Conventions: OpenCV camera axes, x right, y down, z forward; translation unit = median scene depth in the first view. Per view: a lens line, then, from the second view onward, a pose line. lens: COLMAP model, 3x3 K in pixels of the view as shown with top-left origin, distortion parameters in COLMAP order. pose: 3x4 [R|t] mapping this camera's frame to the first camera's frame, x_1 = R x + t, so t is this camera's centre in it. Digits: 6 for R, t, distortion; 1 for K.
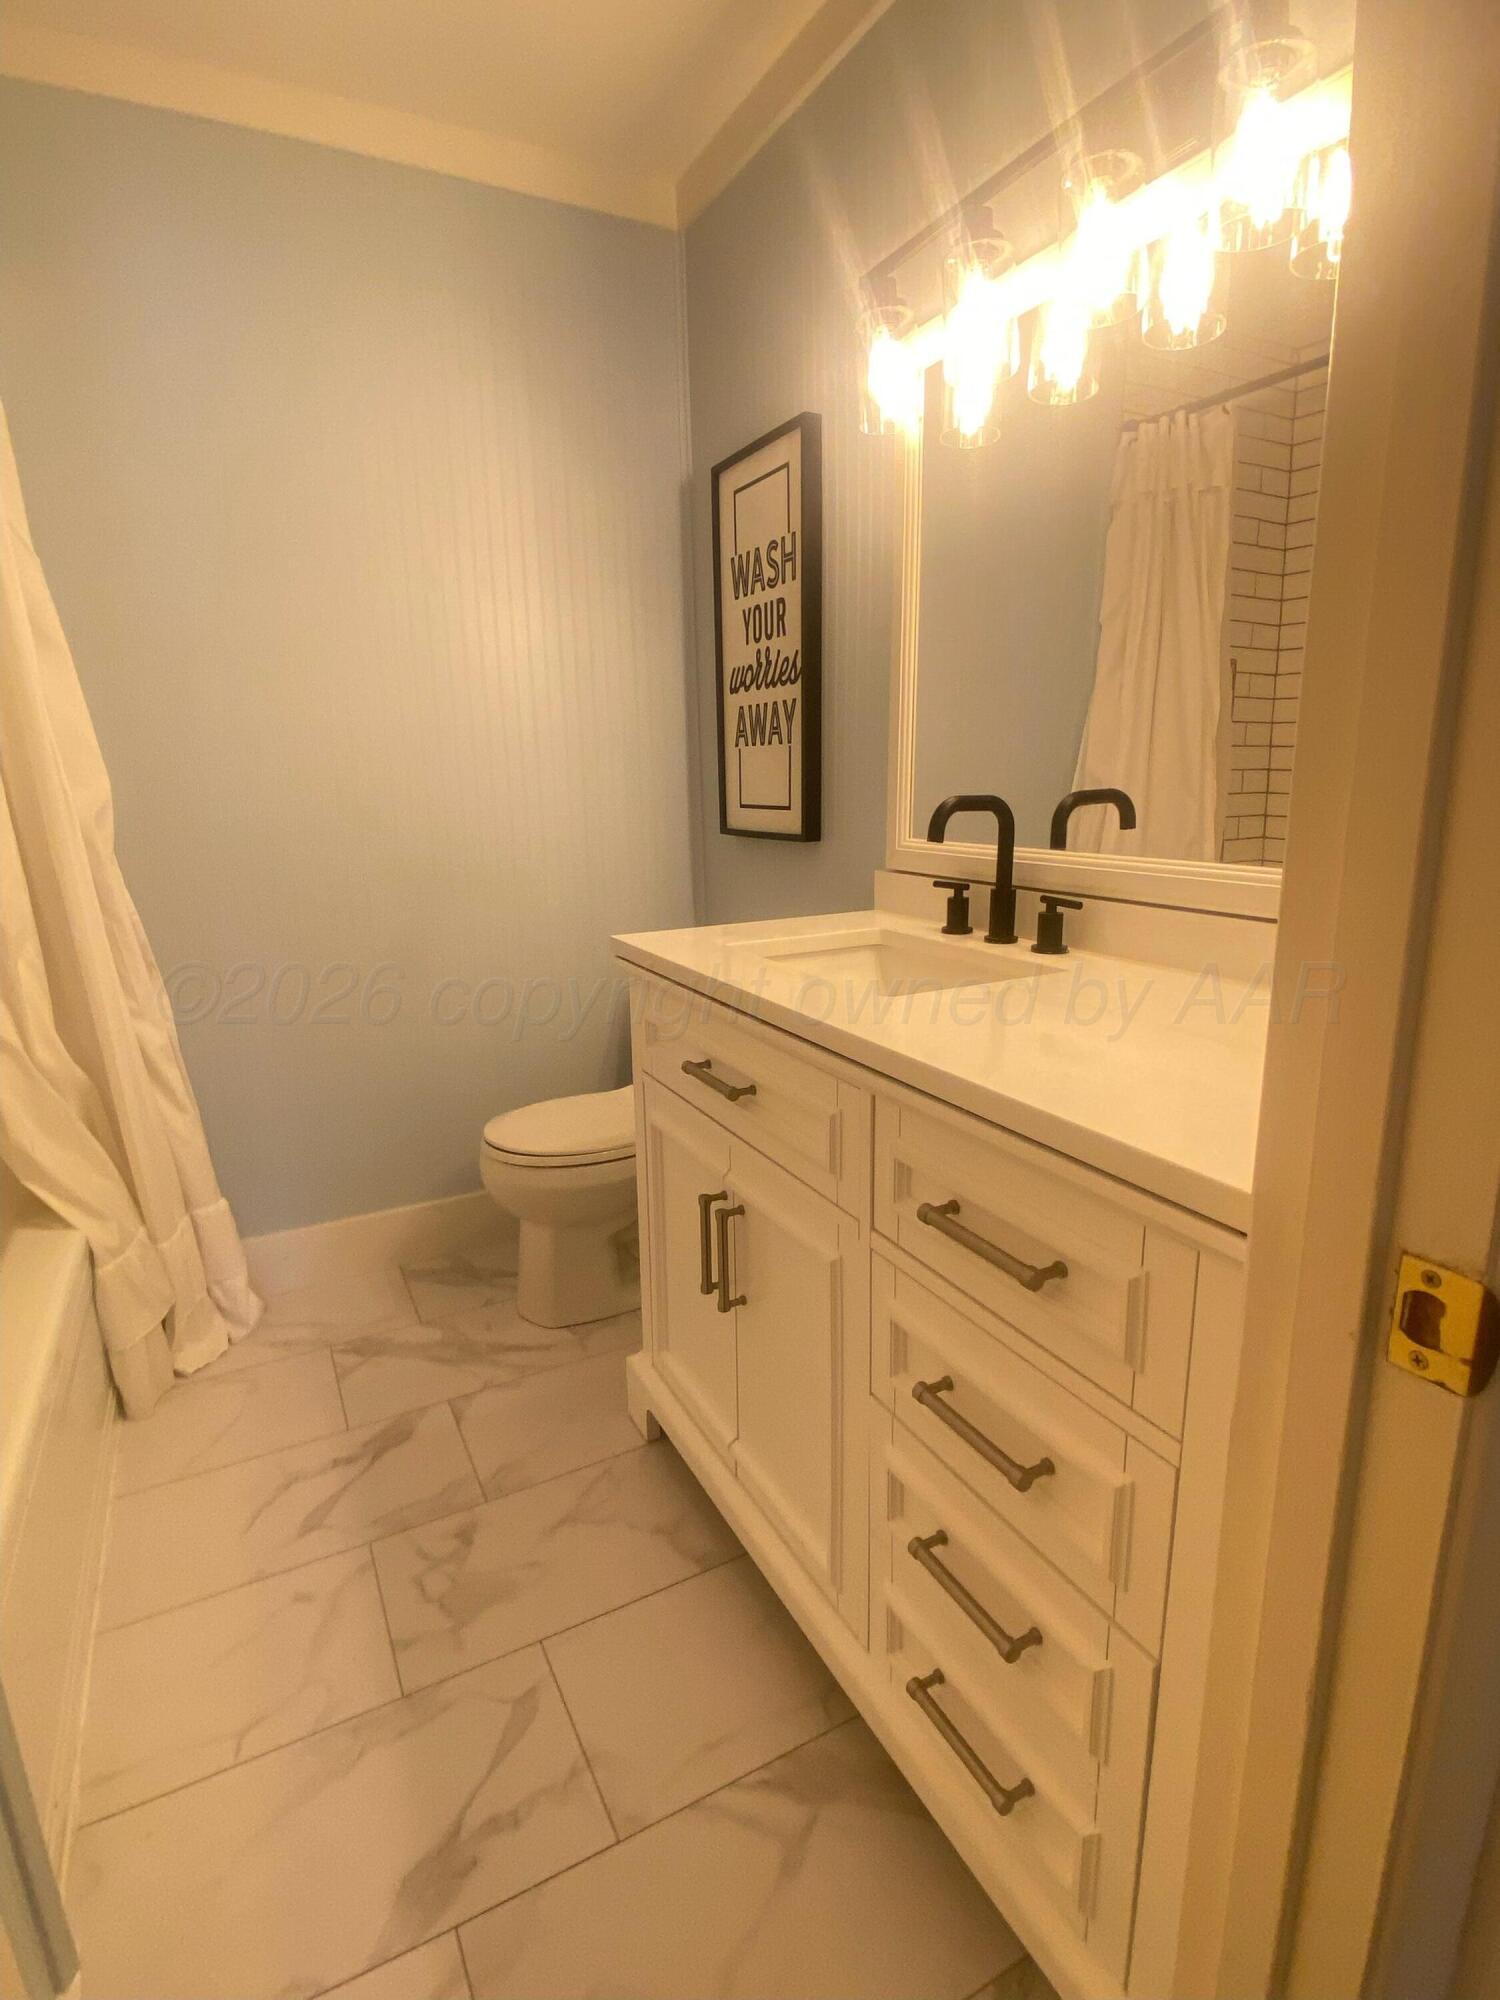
lens RADIAL K [[997.6, 0, 752.8], [0, 997.6, 987.8], [0, 0, 1]] dist [0.009778, -0.016212]
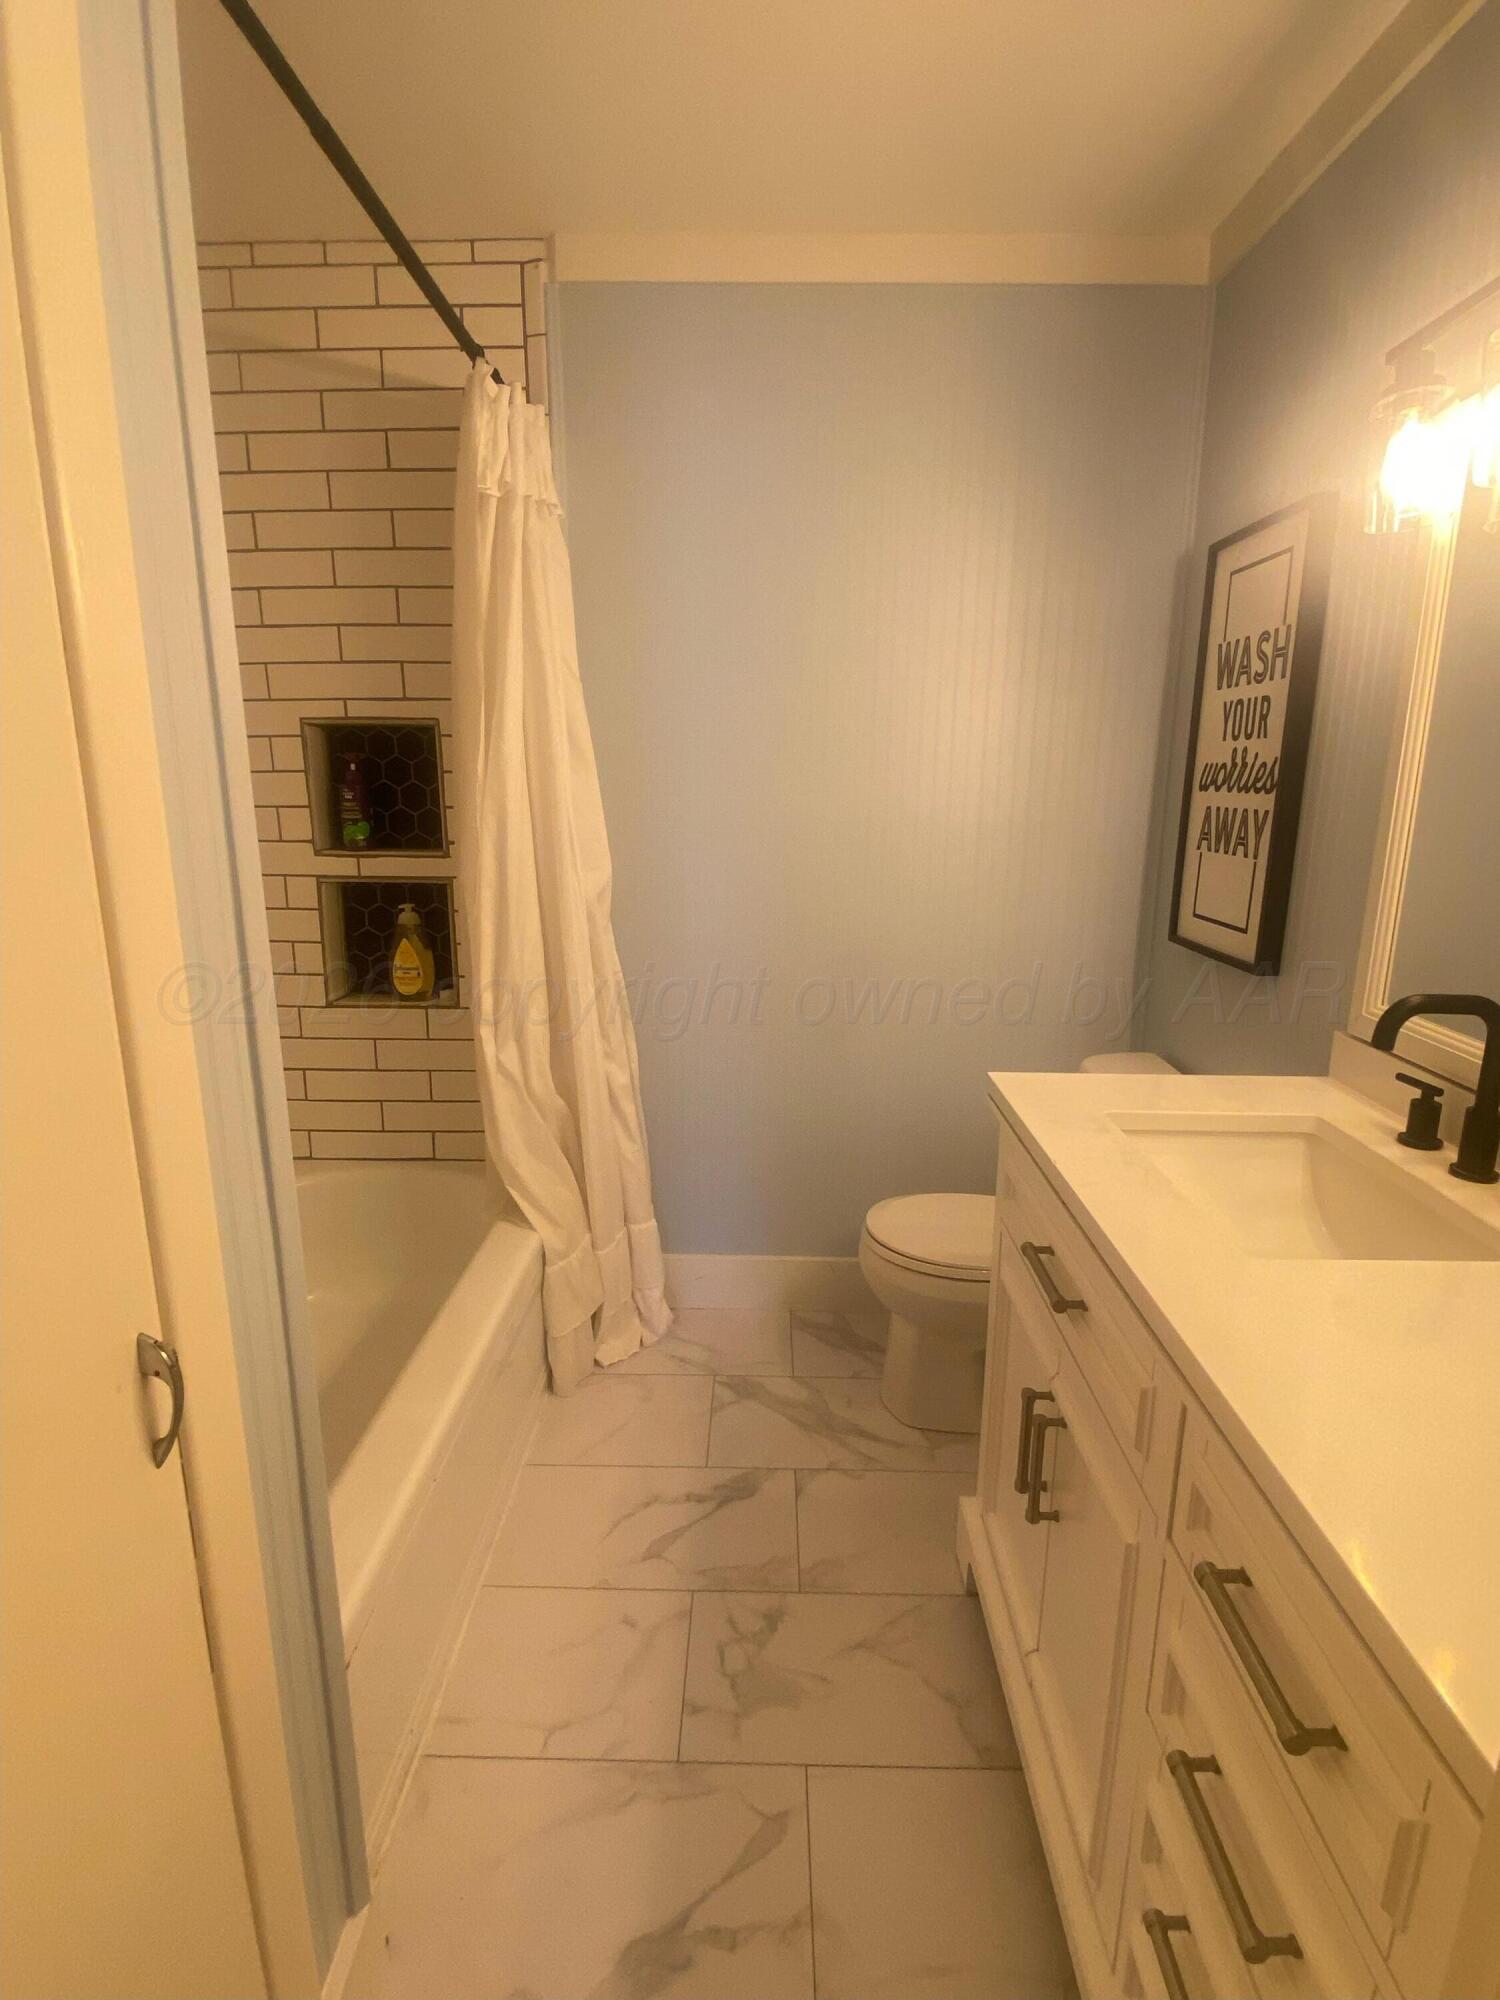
lens RADIAL K [[997.6, 0, 754.7], [0, 997.6, 956.4], [0, 0, 1]] dist [0.009778, -0.016212]
pose [[0.869790, 0.122637, -0.477940, 0.101581], [-0.126987, 0.991630, 0.023346, -0.150726], [0.476802, 0.040386, 0.878082, 0.024229]]
